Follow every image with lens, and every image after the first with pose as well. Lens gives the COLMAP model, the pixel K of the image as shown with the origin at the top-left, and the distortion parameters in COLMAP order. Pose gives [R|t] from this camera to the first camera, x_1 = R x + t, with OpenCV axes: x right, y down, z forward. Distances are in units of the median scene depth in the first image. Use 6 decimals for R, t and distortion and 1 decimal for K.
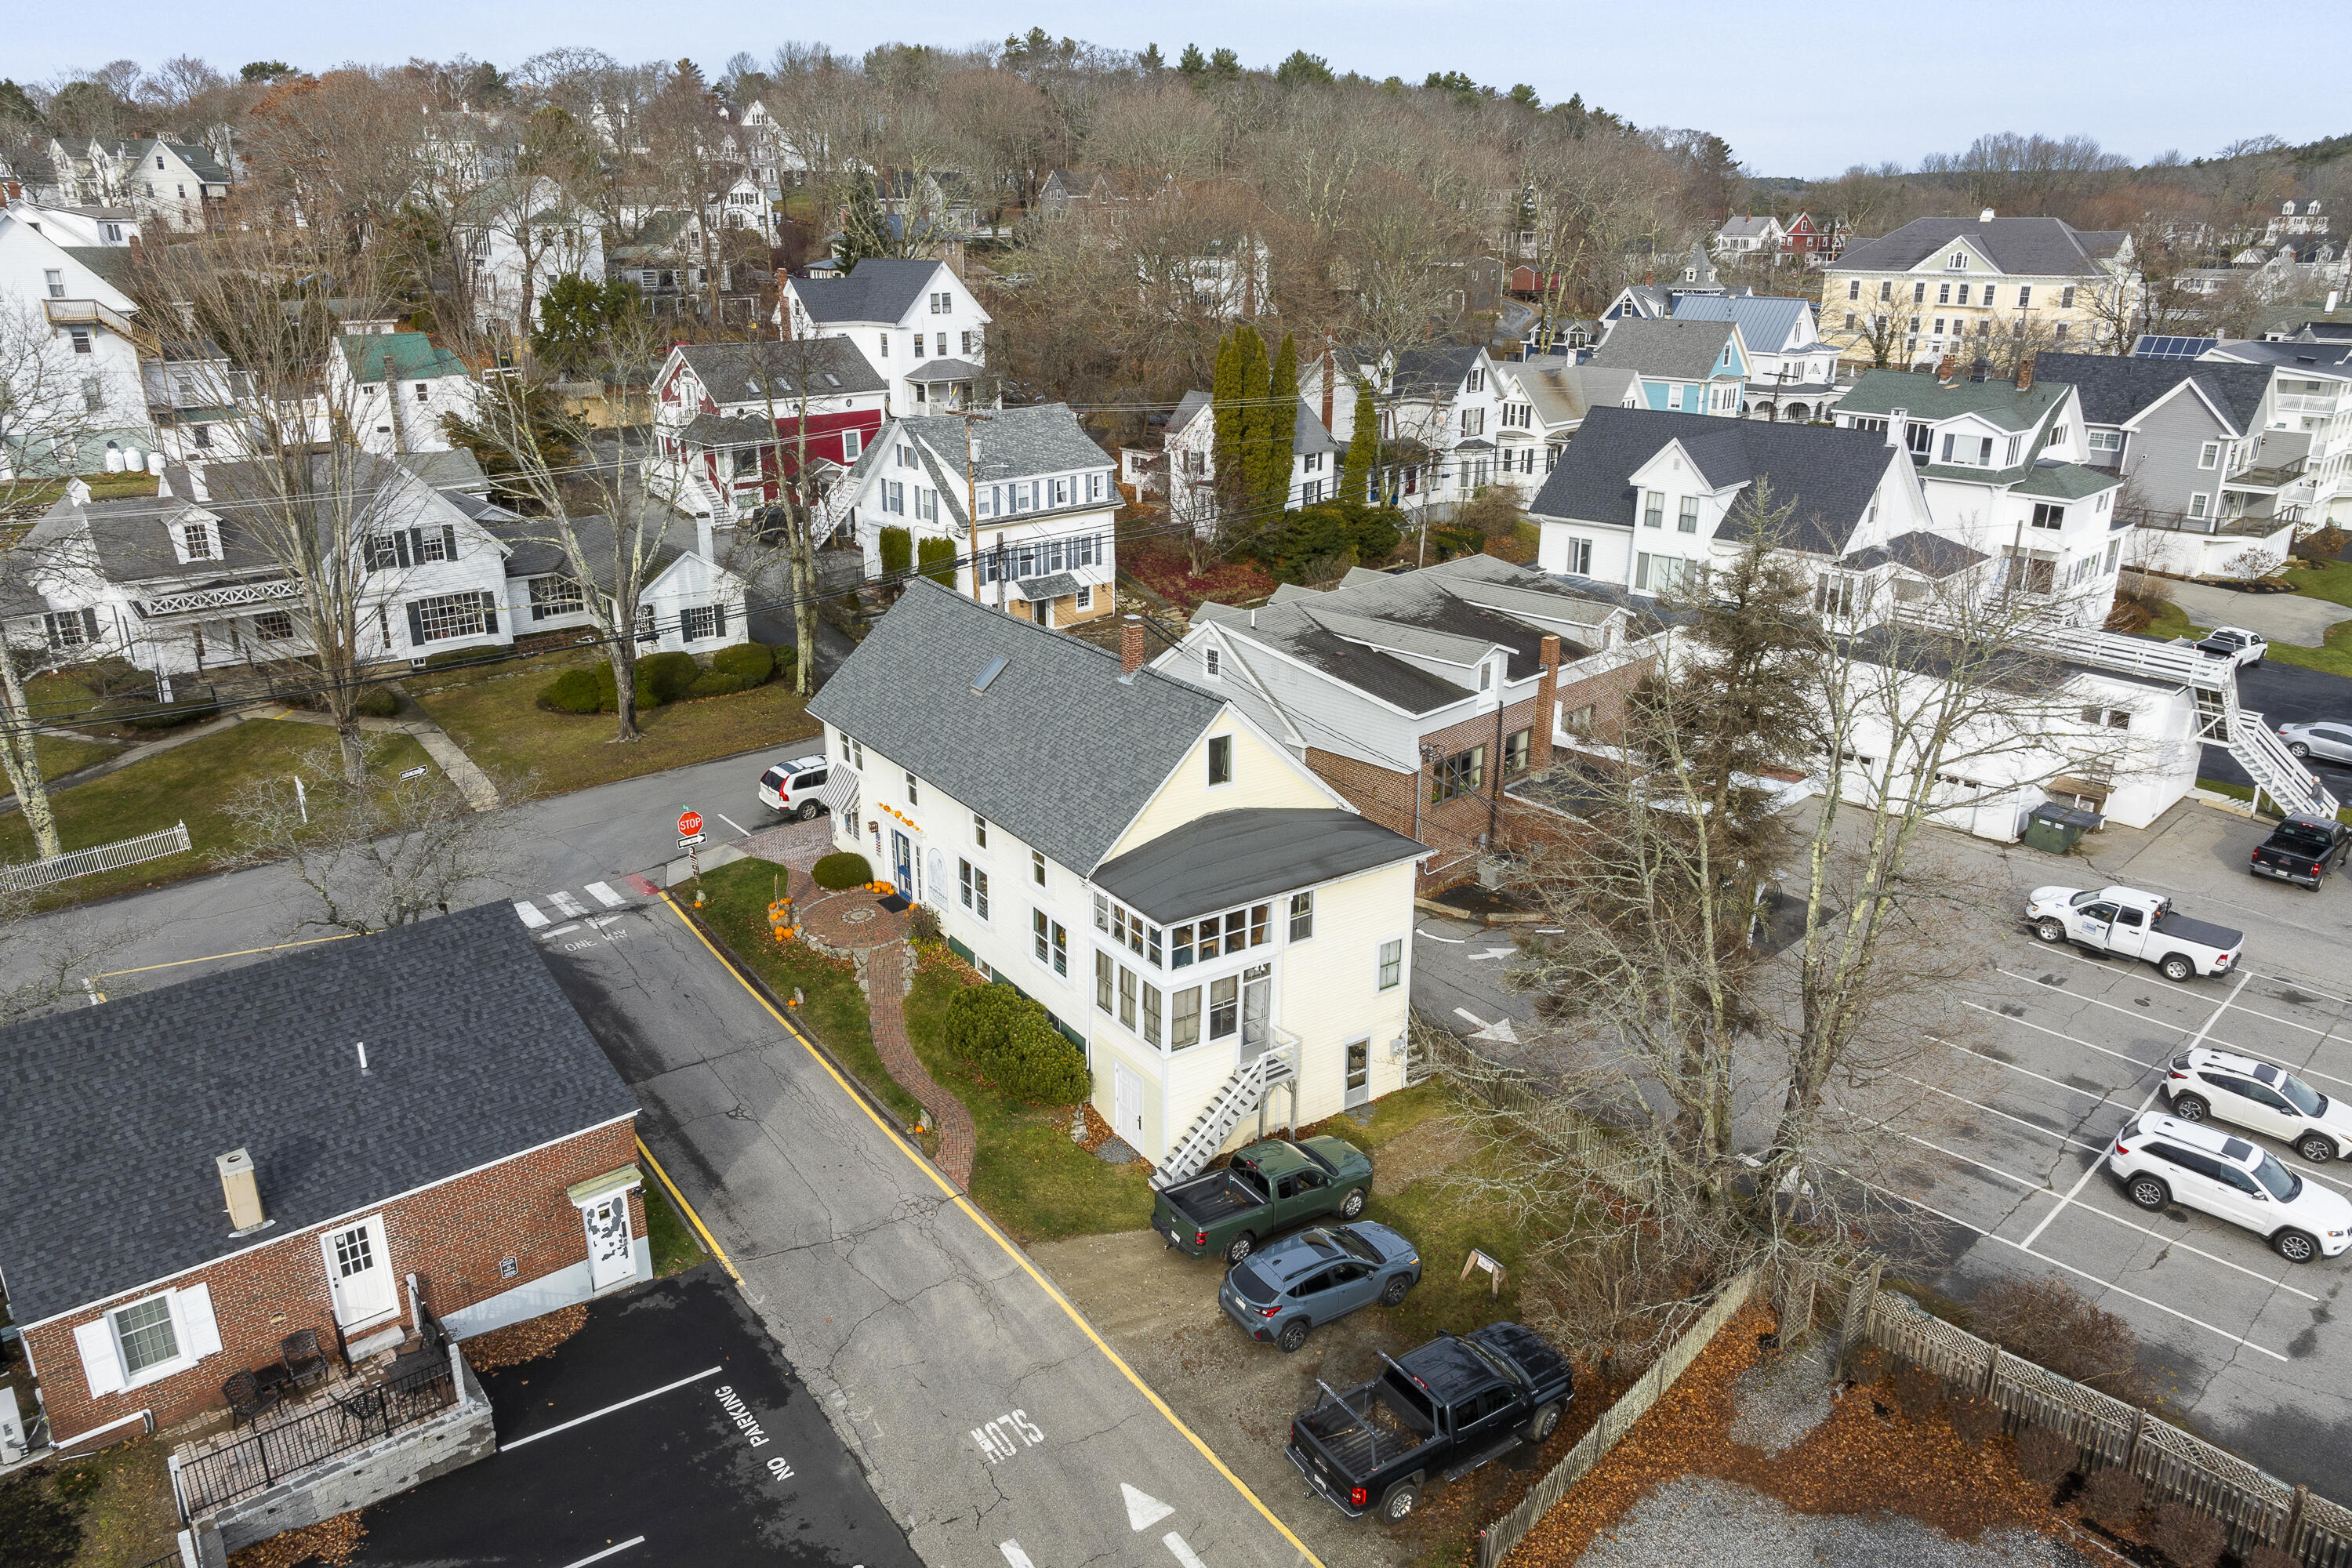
lens RADIAL K [[1624.4, 0, 1166.7], [0, 1624.4, 782.8], [0, 0, 1]] dist [-0.007408, -0.008153]
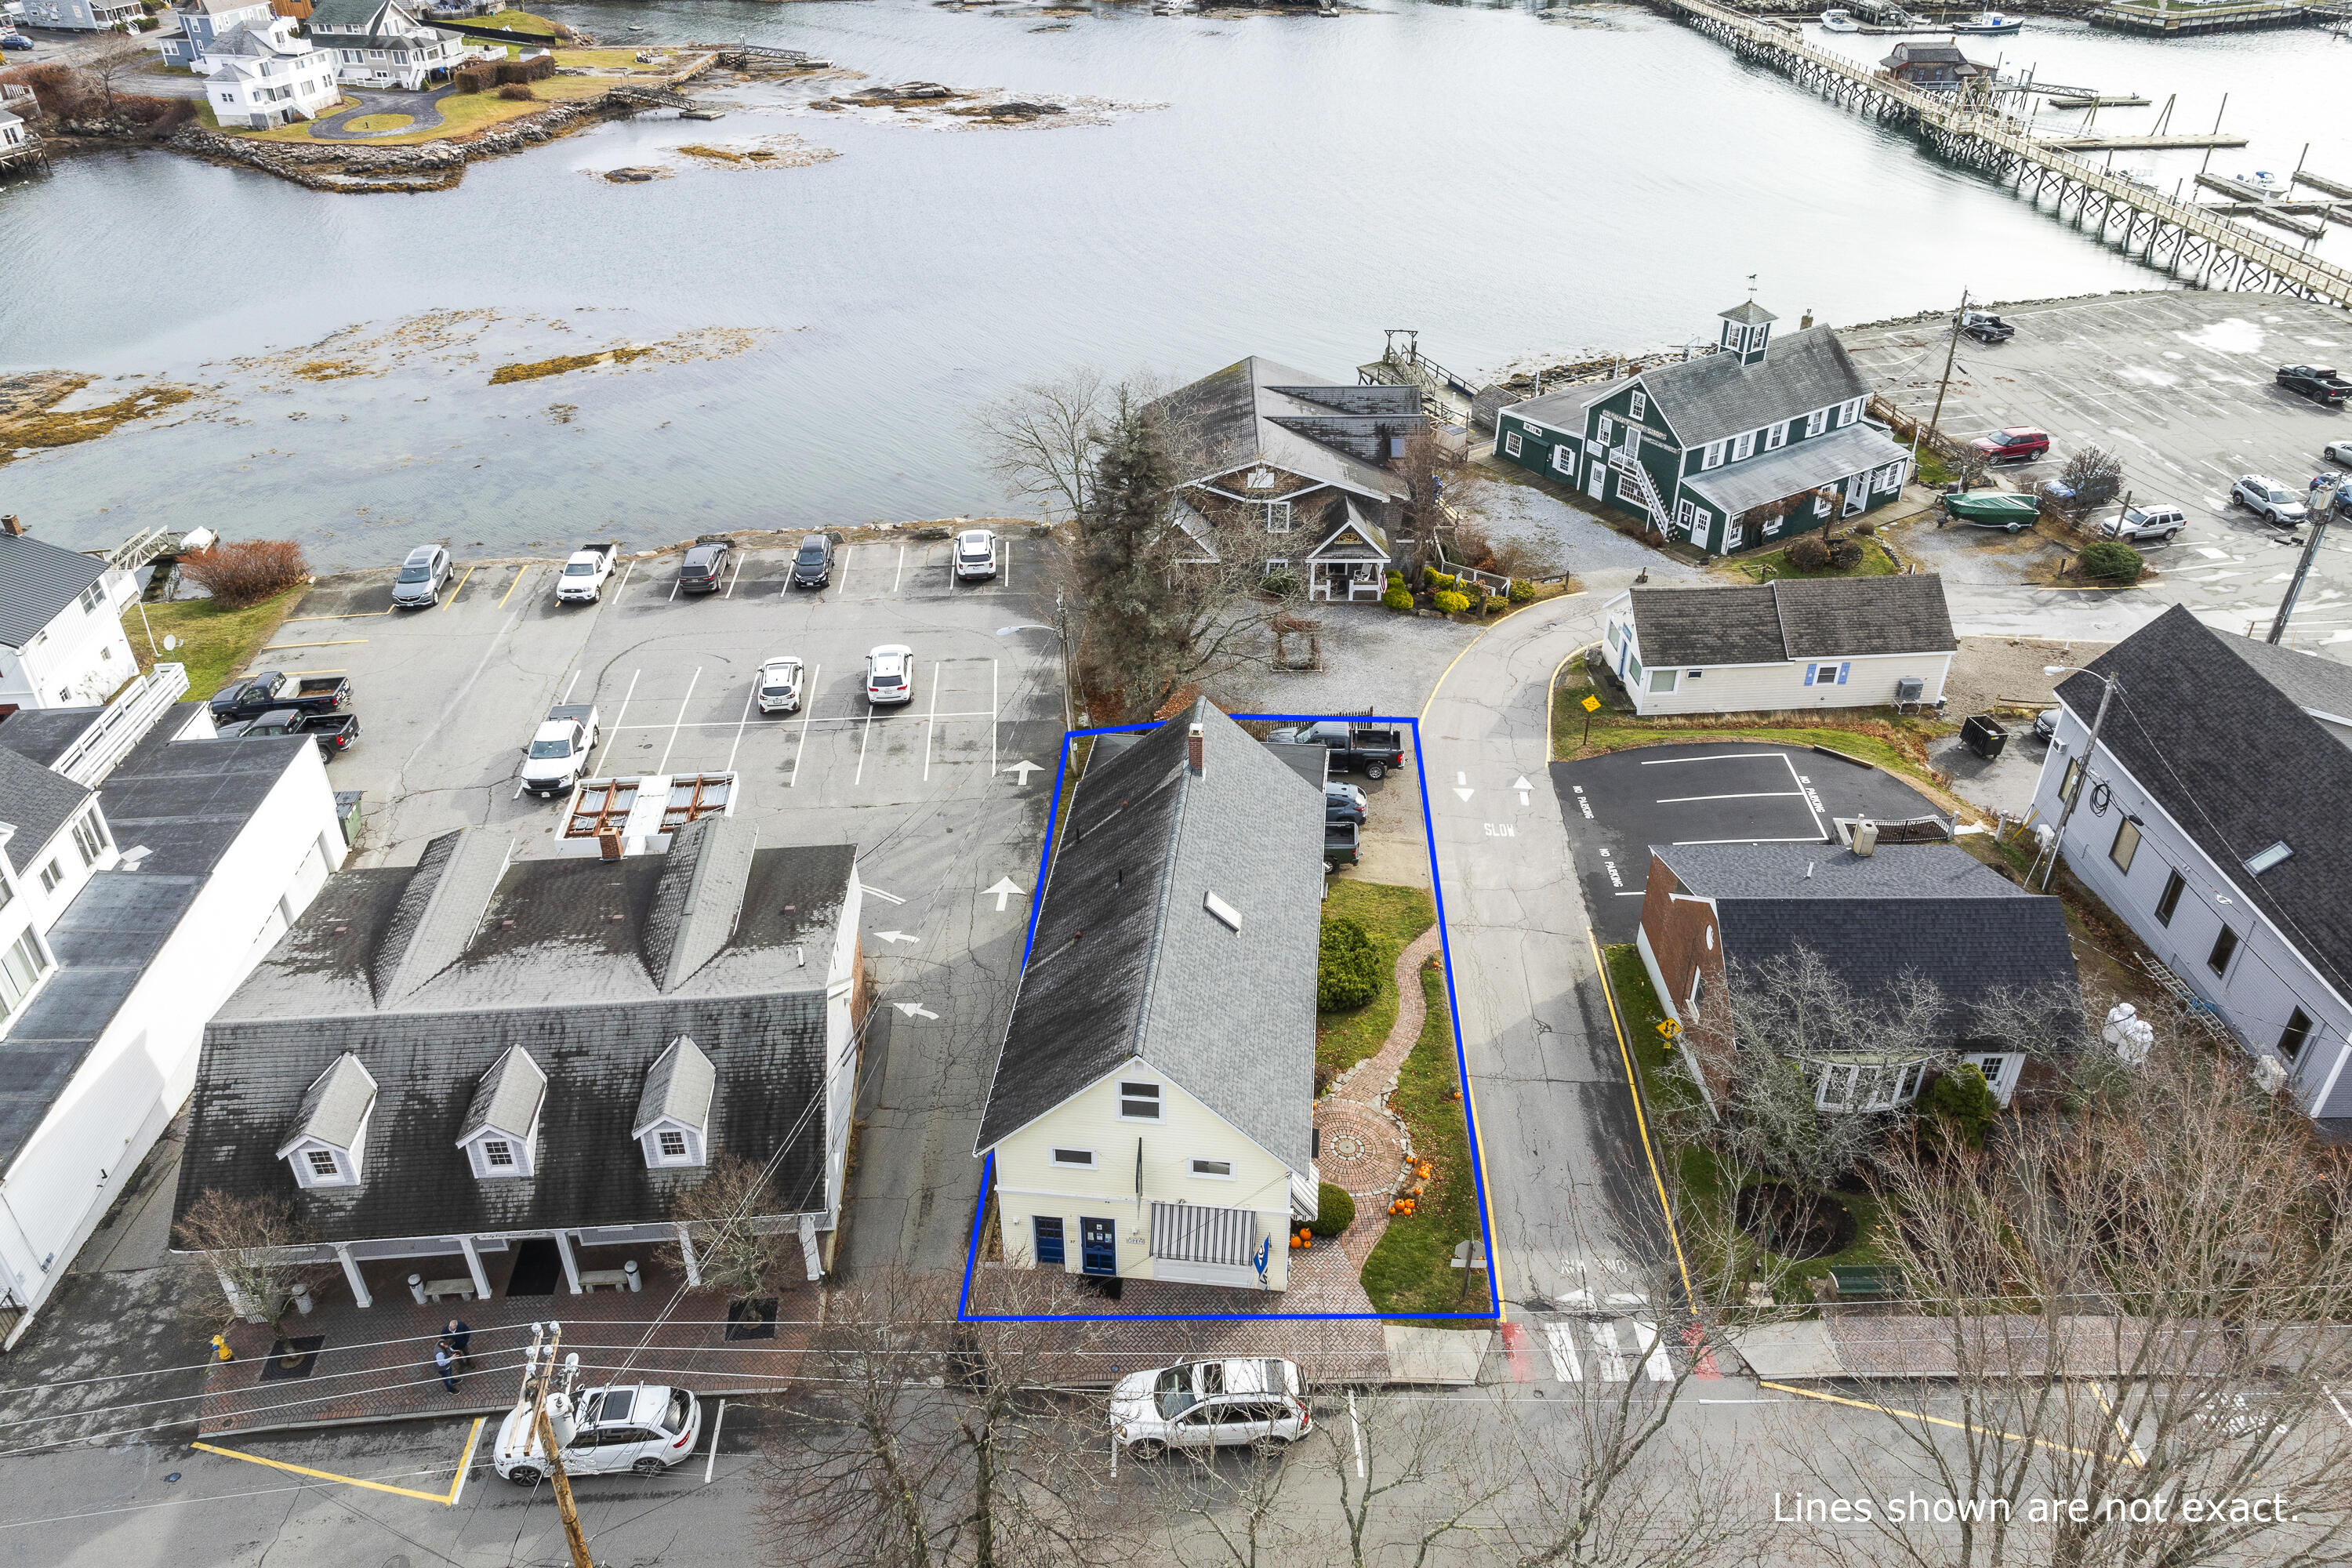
lens RADIAL K [[1631.2, 0, 1179.5], [0, 1631.2, 717.7], [0, 0, 1]] dist [-0.006330, -0.003286]
pose [[-0.765912, -0.330906, 0.551254, -0.569792], [0.213377, 0.677972, 0.703437, -0.811209], [-0.606506, 0.656396, -0.448659, 1.332207]]
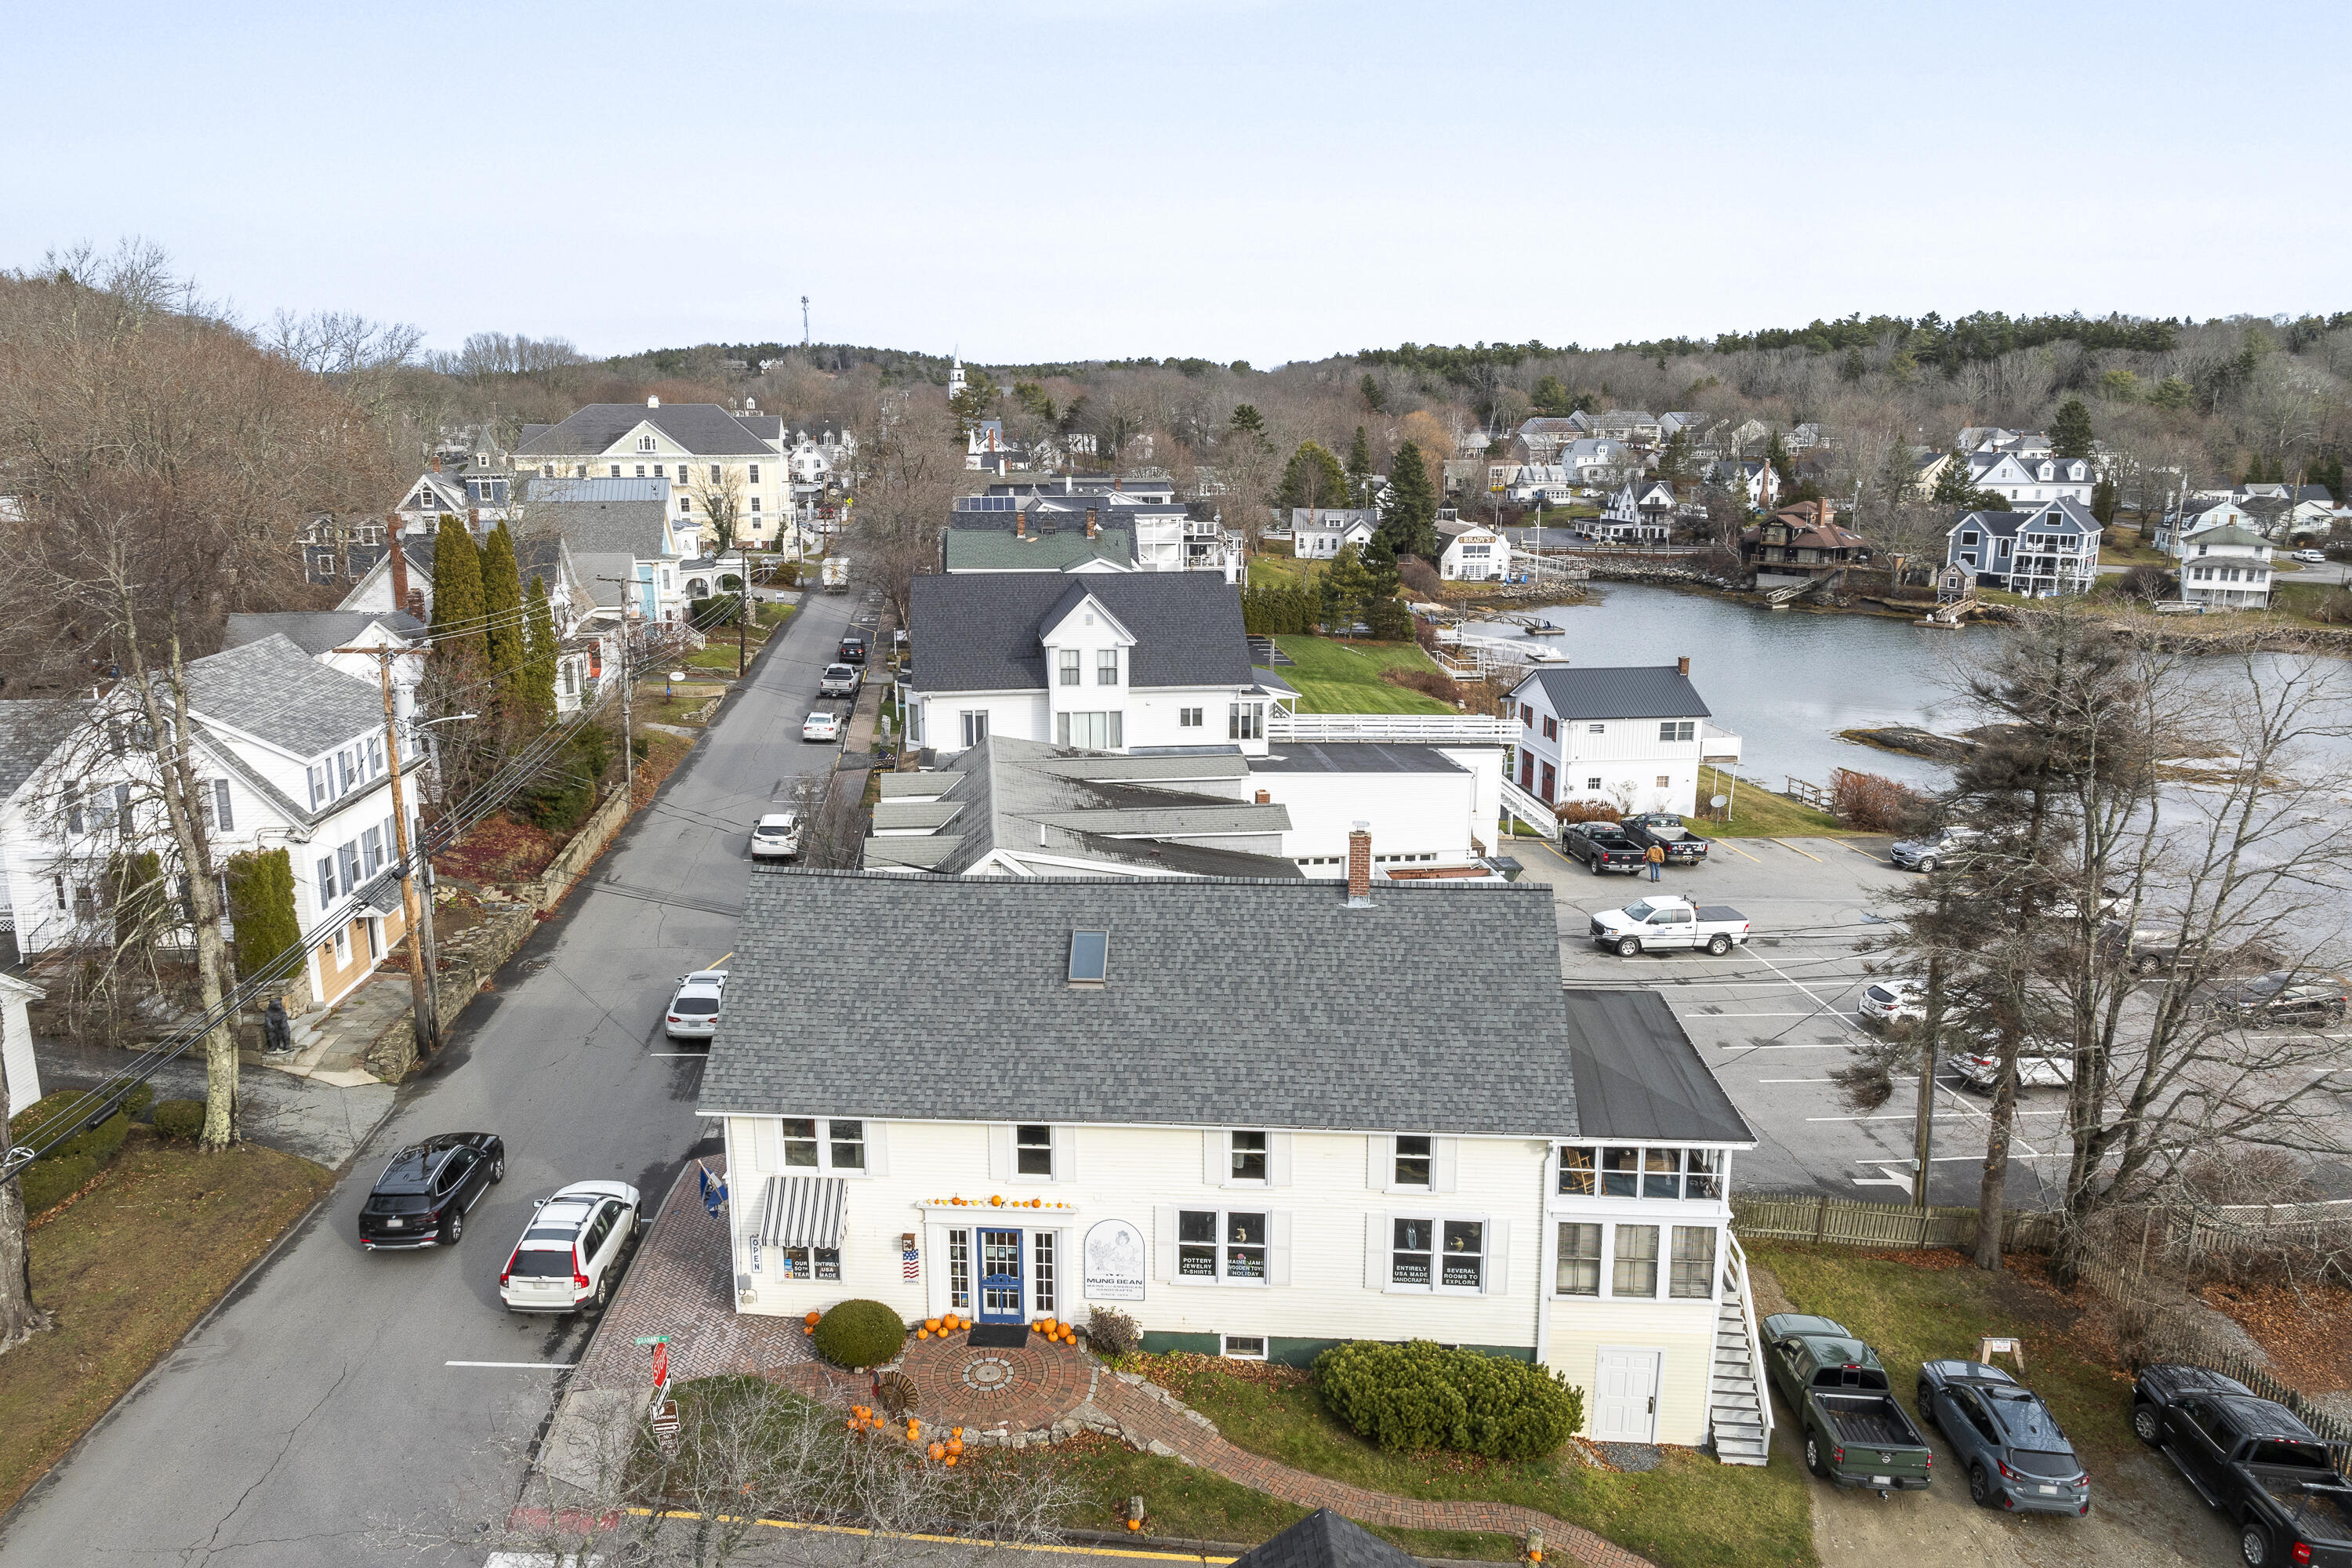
lens RADIAL K [[1624.4, 0, 1166.7], [0, 1624.4, 782.8], [0, 0, 1]] dist [-0.007408, -0.008153]
pose [[0.617764, -0.174147, 0.766838, -0.602619], [0.260329, 0.965473, 0.009535, -0.134481], [-0.742022, 0.193740, 0.641770, 0.481991]]
